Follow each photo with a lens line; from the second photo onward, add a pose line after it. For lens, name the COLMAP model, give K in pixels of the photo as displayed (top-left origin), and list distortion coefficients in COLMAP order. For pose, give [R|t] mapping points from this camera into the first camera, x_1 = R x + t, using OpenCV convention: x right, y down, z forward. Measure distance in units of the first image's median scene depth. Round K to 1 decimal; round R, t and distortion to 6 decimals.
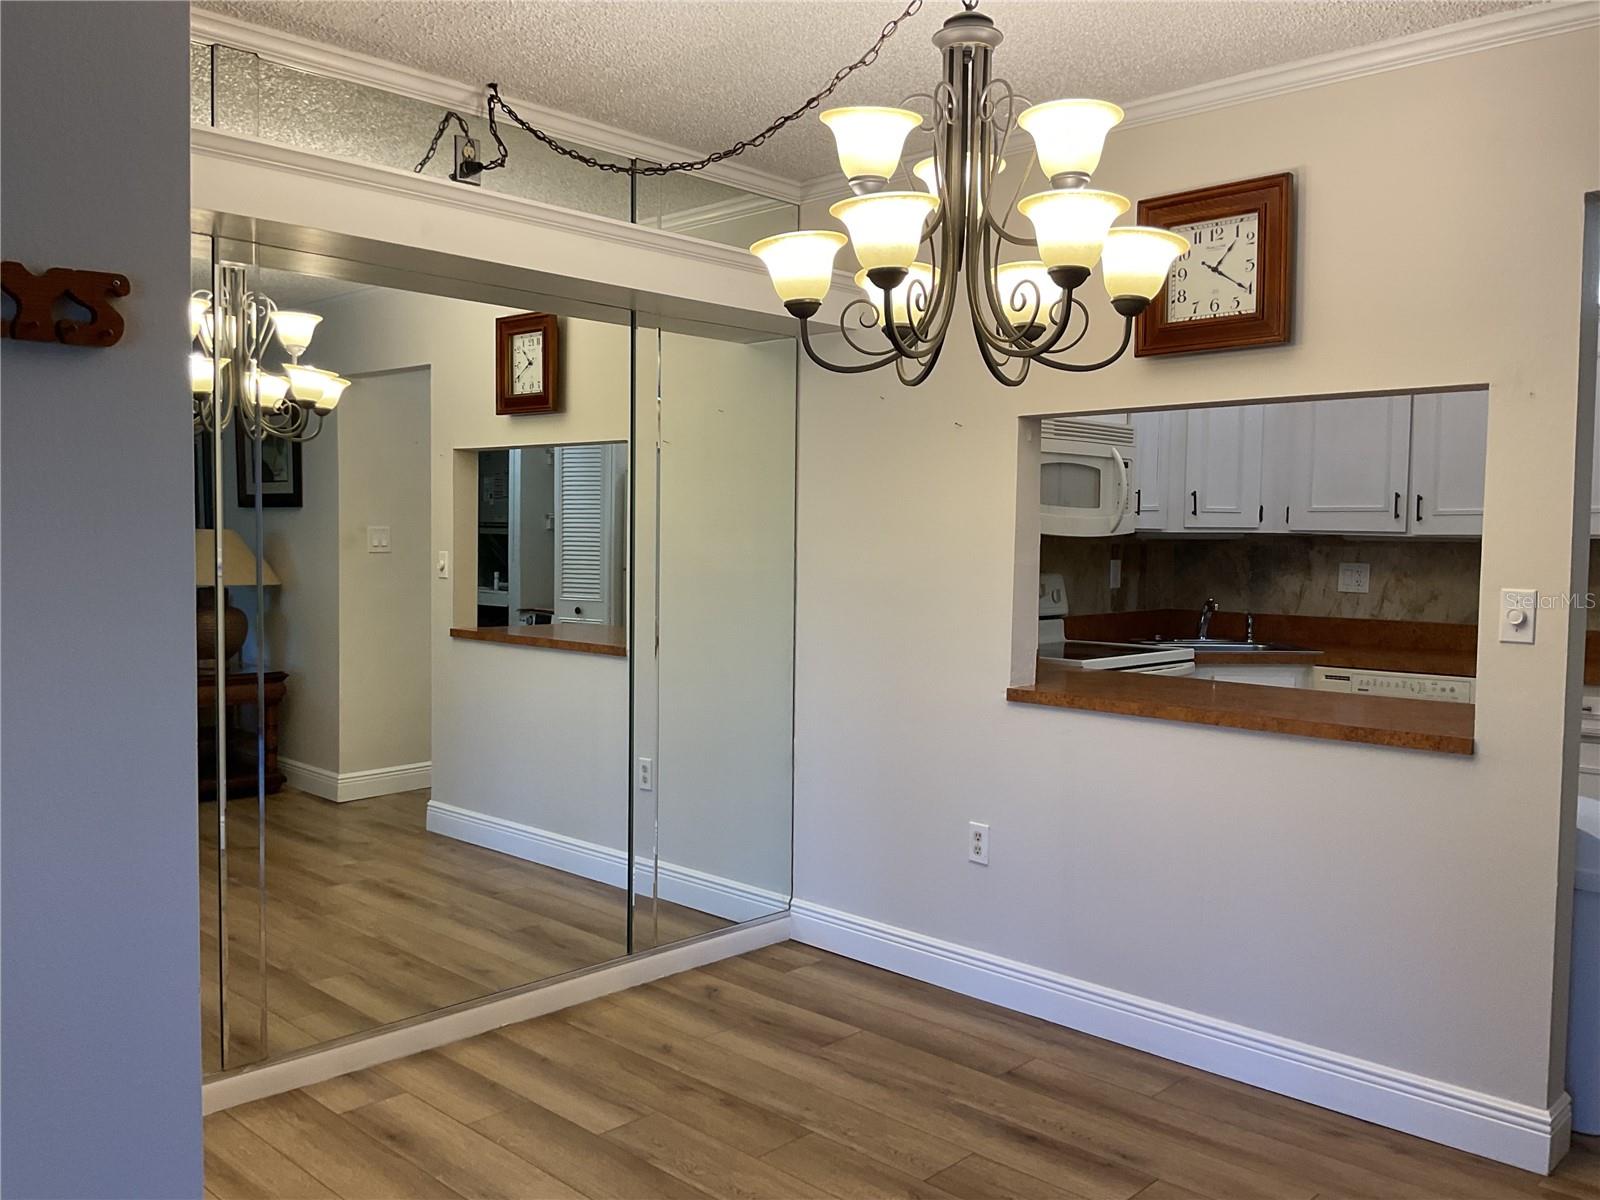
lens RADIAL K [[1316.6, 0, 799.1], [0, 1316.6, 595.8], [0, 0, 1]] dist [-0.000711, -0.020447]
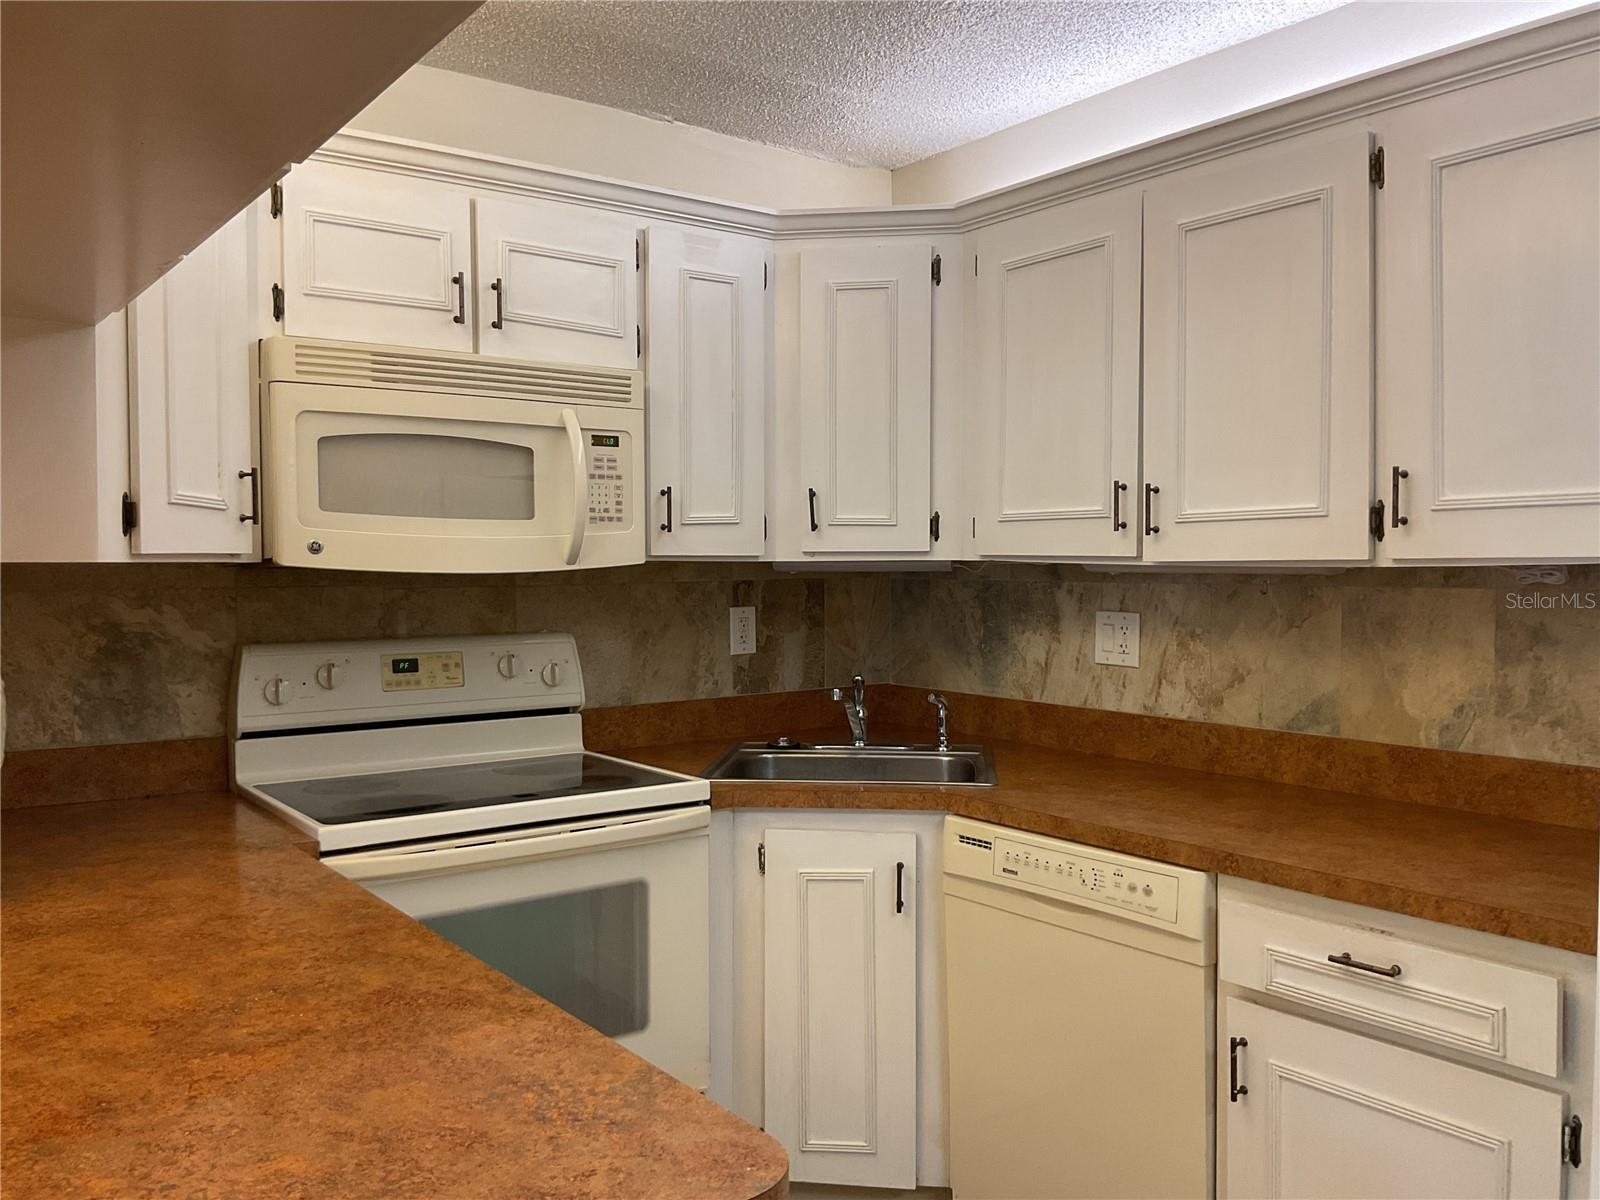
lens RADIAL K [[1316.6, 0, 799.5], [0, 1316.6, 602.5], [0, 0, 1]] dist [-0.000711, -0.020447]
pose [[0.986256, -0.006475, -0.165096, 0.389576], [0.004237, 0.999894, -0.013905, -0.022396], [0.165169, 0.013014, 0.986179, 0.439428]]
